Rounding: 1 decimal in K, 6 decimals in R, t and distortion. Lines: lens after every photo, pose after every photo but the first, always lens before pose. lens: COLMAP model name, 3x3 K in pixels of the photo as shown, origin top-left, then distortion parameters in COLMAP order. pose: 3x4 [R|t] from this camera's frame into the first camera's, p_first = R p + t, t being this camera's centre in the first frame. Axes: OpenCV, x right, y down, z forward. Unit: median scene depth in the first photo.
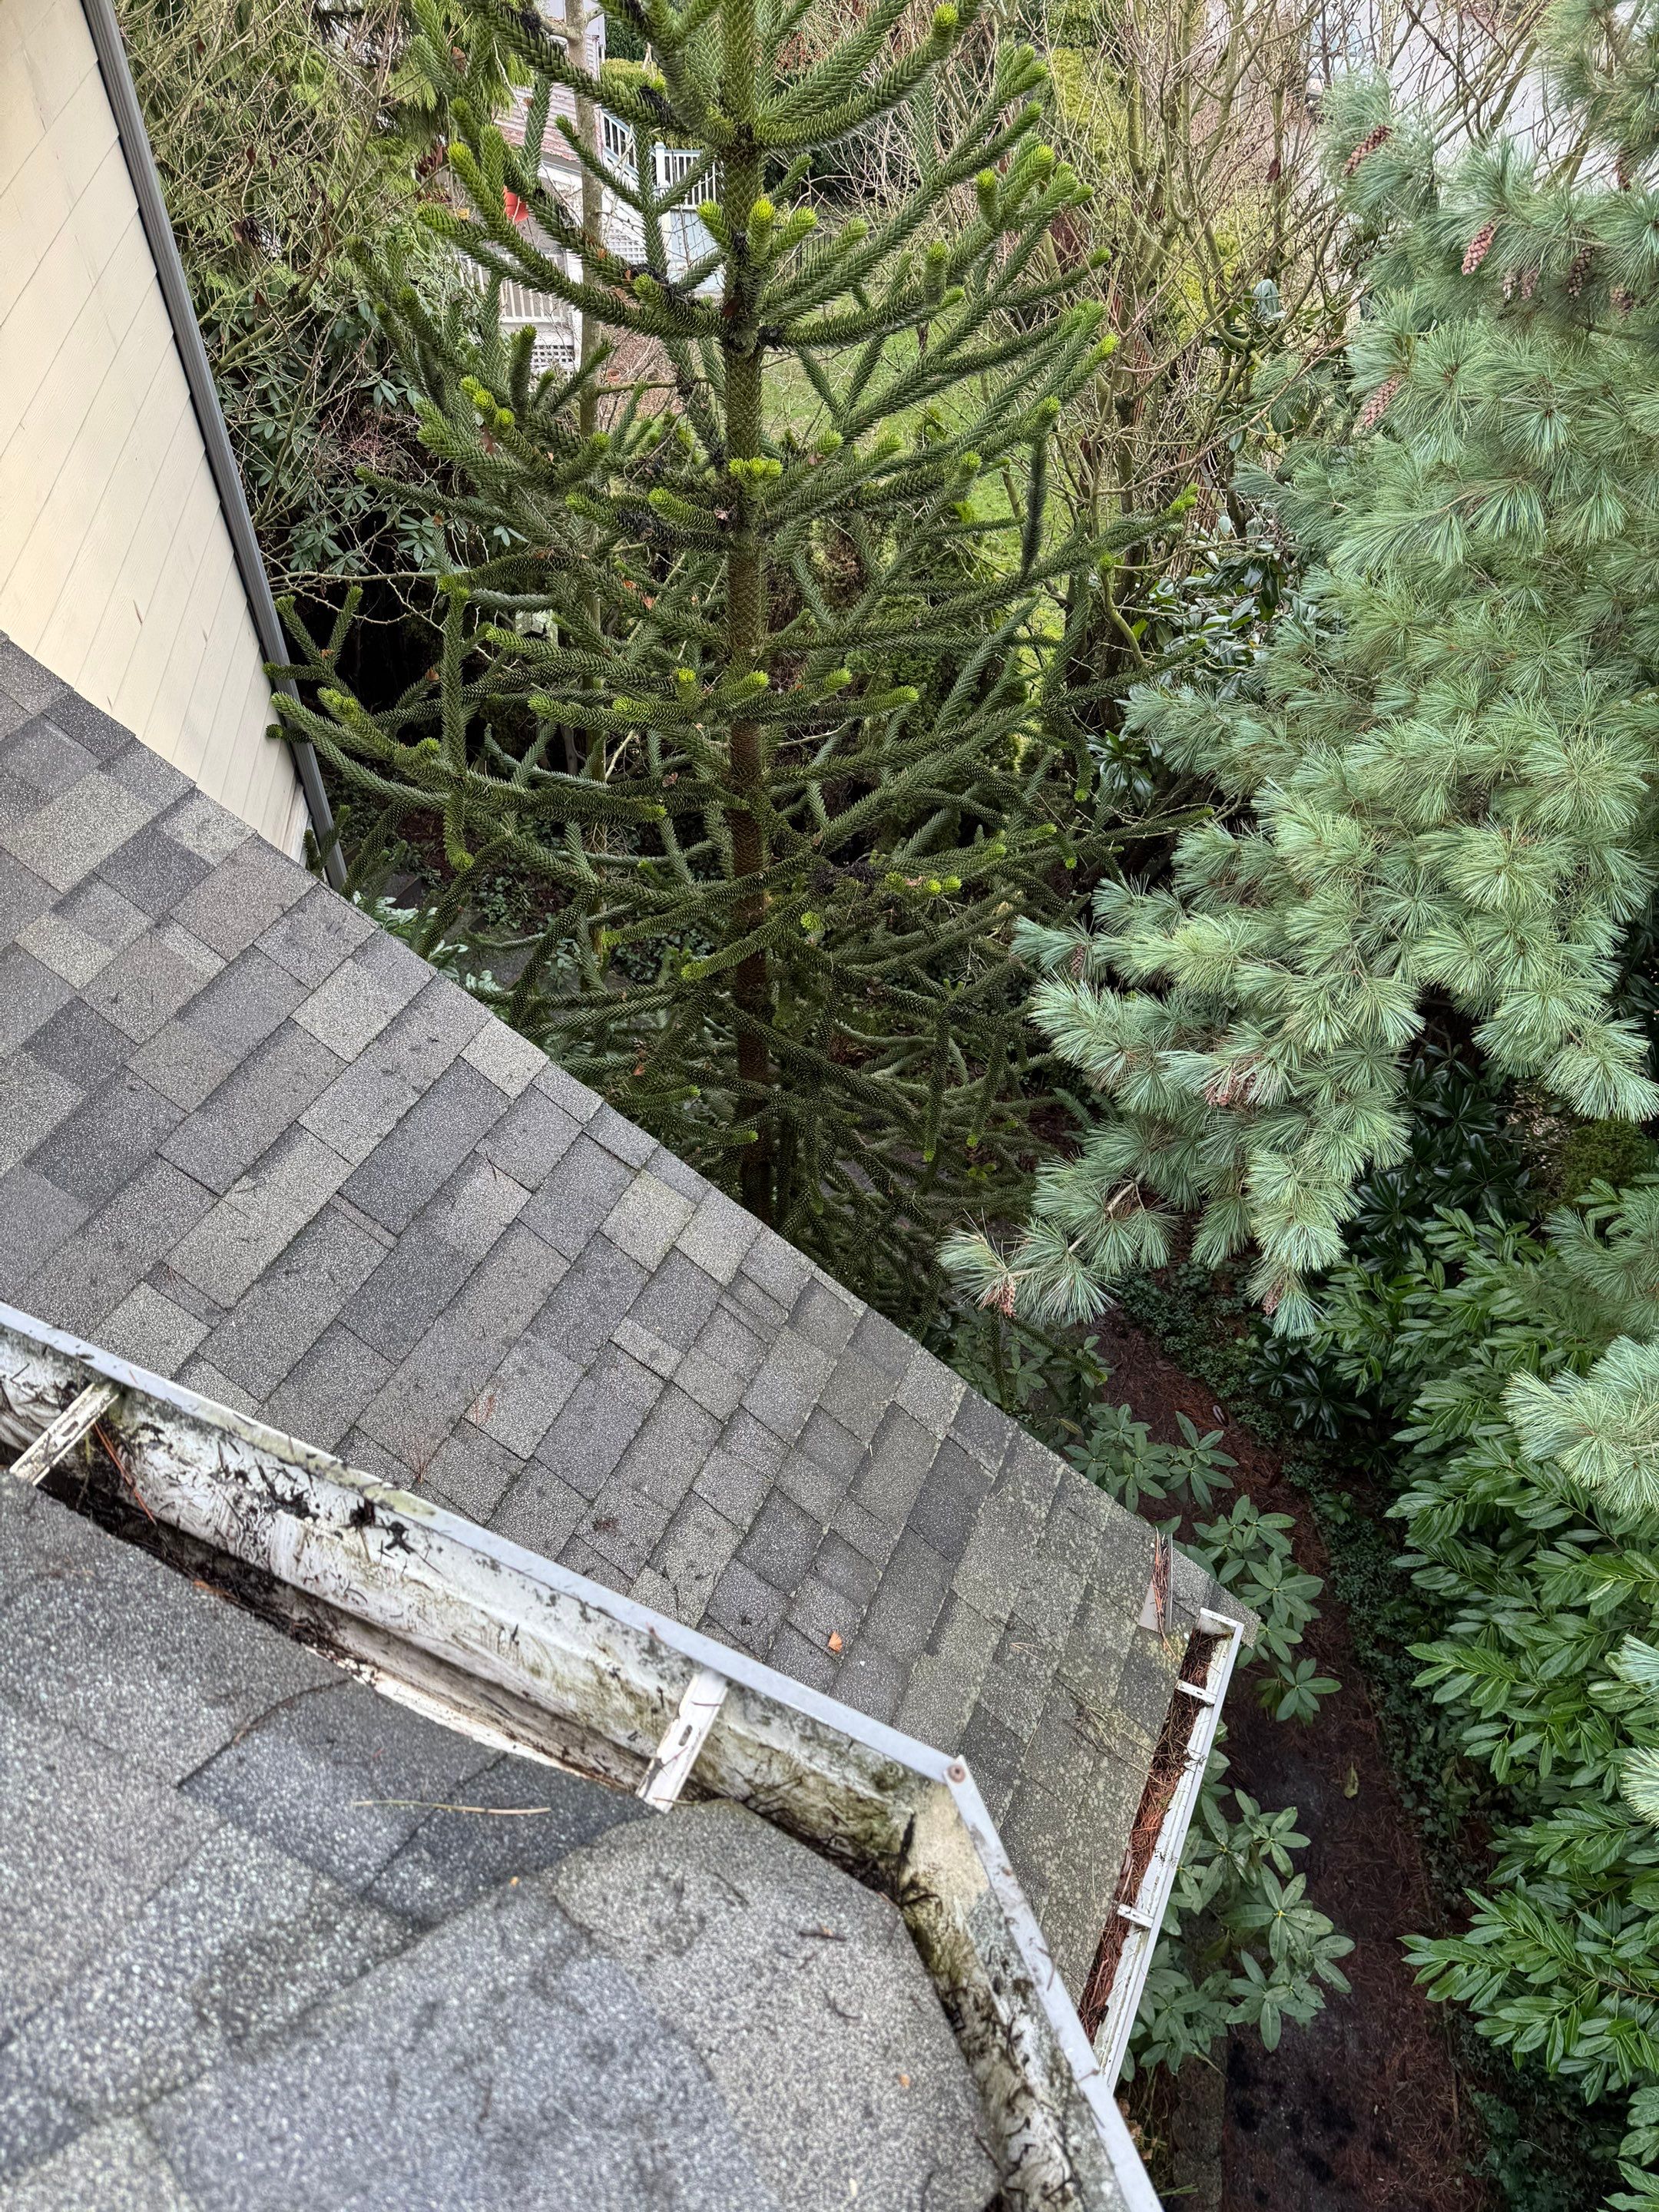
lens RADIAL K [[1570.1, 0, 836.4], [0, 1570.1, 1114.3], [0, 0, 1]] dist [0.056431, -0.069563]
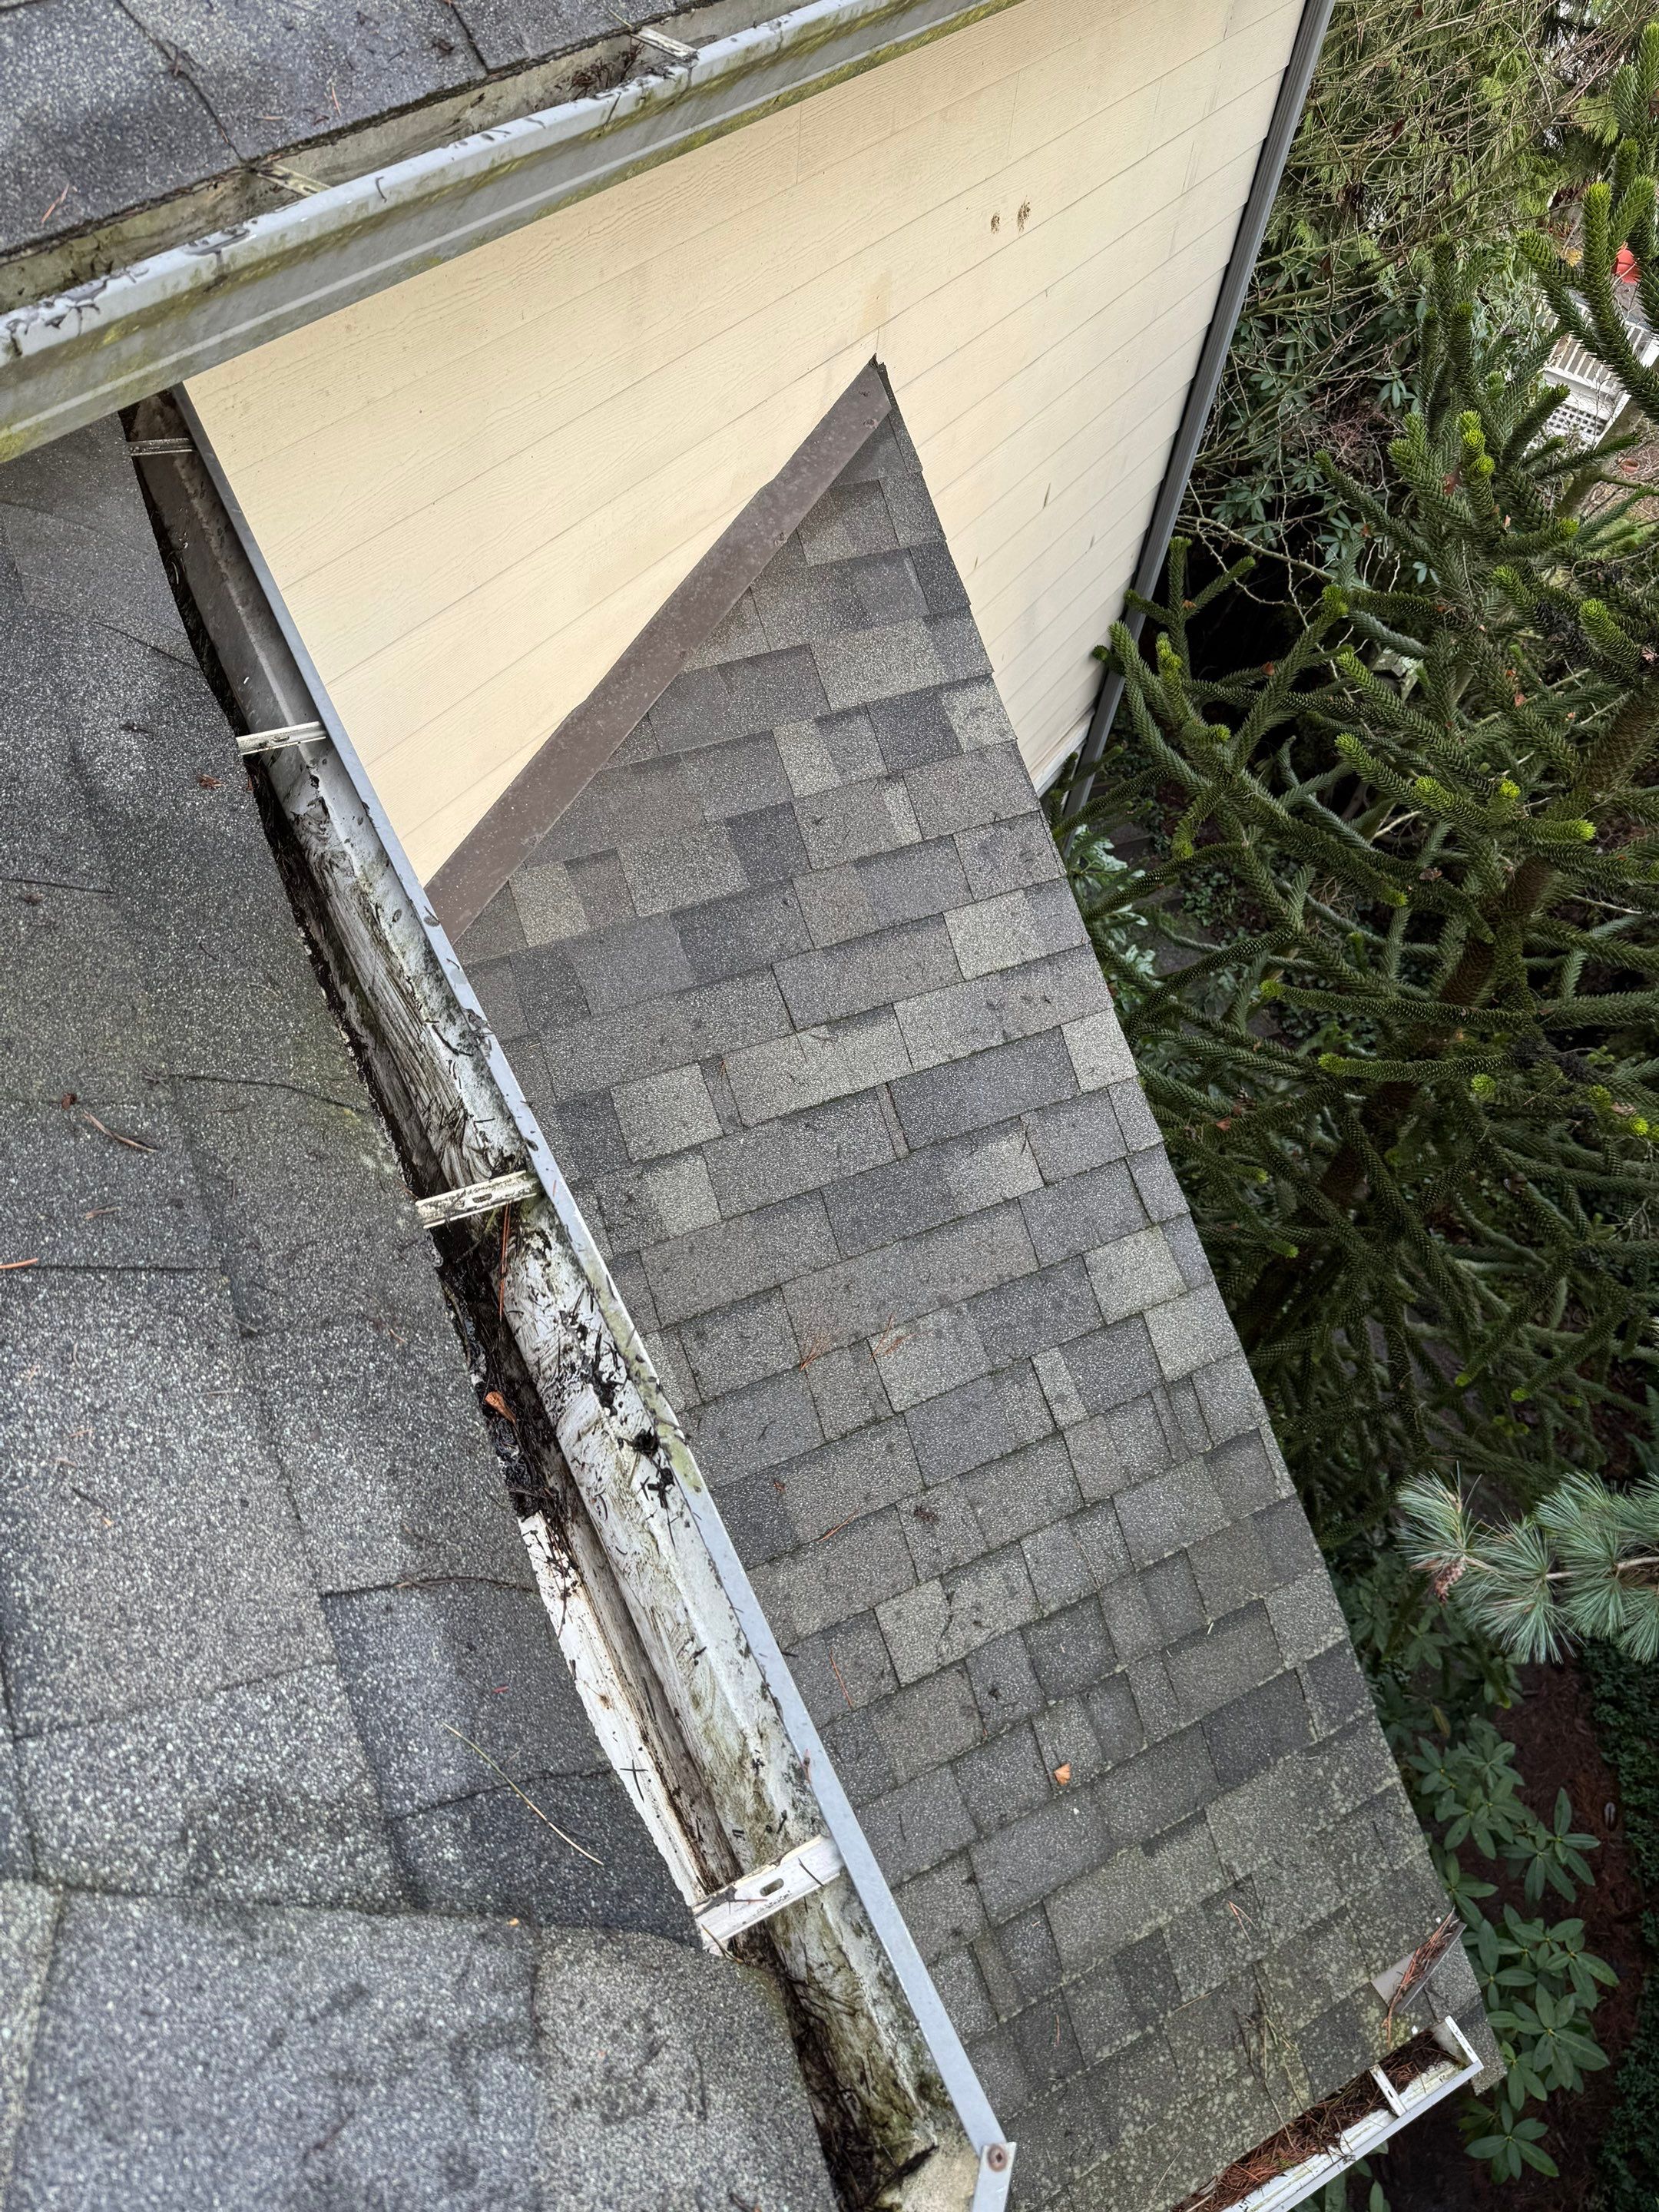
lens RADIAL K [[1570.1, 0, 814.0], [0, 1570.1, 1097.8], [0, 0, 1]] dist [0.056431, -0.069563]
pose [[0.780019, 0.522183, -0.344812, -0.000483], [-0.520422, 0.847317, 0.105898, -0.021654], [0.347464, 0.096845, 0.932679, 0.035865]]
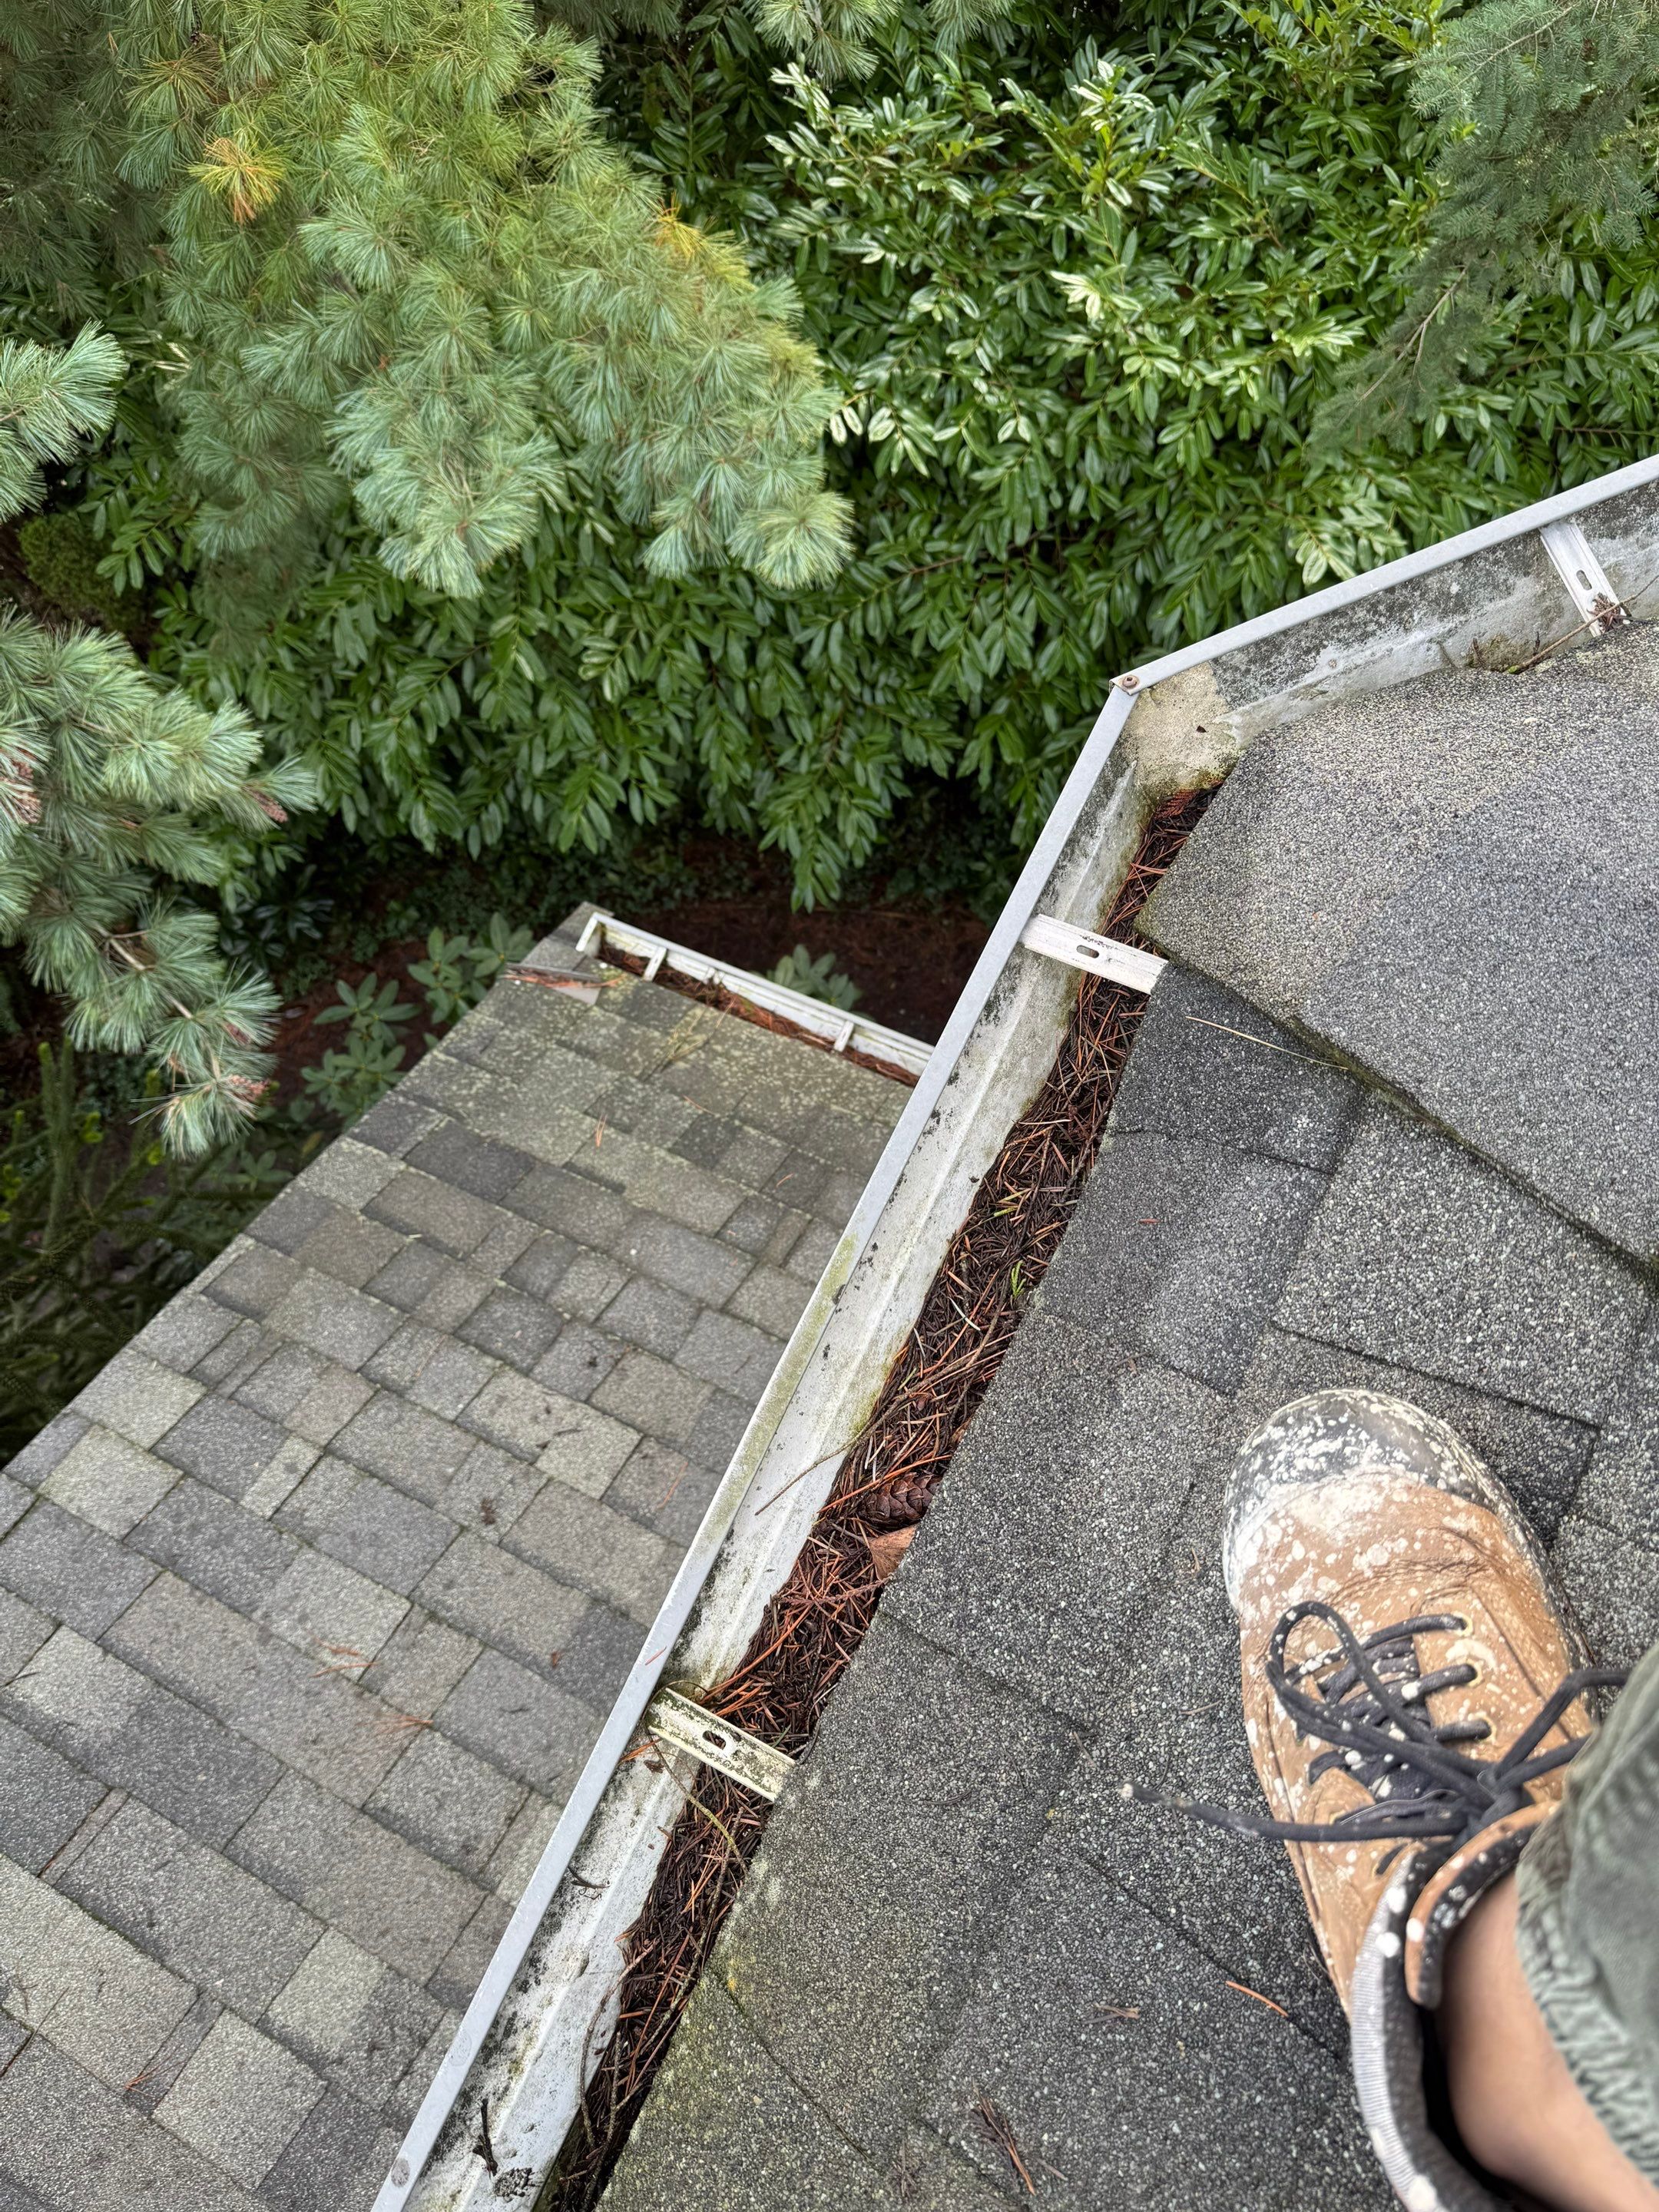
lens RADIAL K [[1570.1, 0, 866.2], [0, 1570.1, 1079.9], [0, 0, 1]] dist [0.056431, -0.069563]
pose [[0.012665, -0.970502, 0.240760, -0.102870], [0.842794, 0.139932, 0.519728, -0.053580], [-0.538087, 0.196329, 0.819706, 0.076309]]
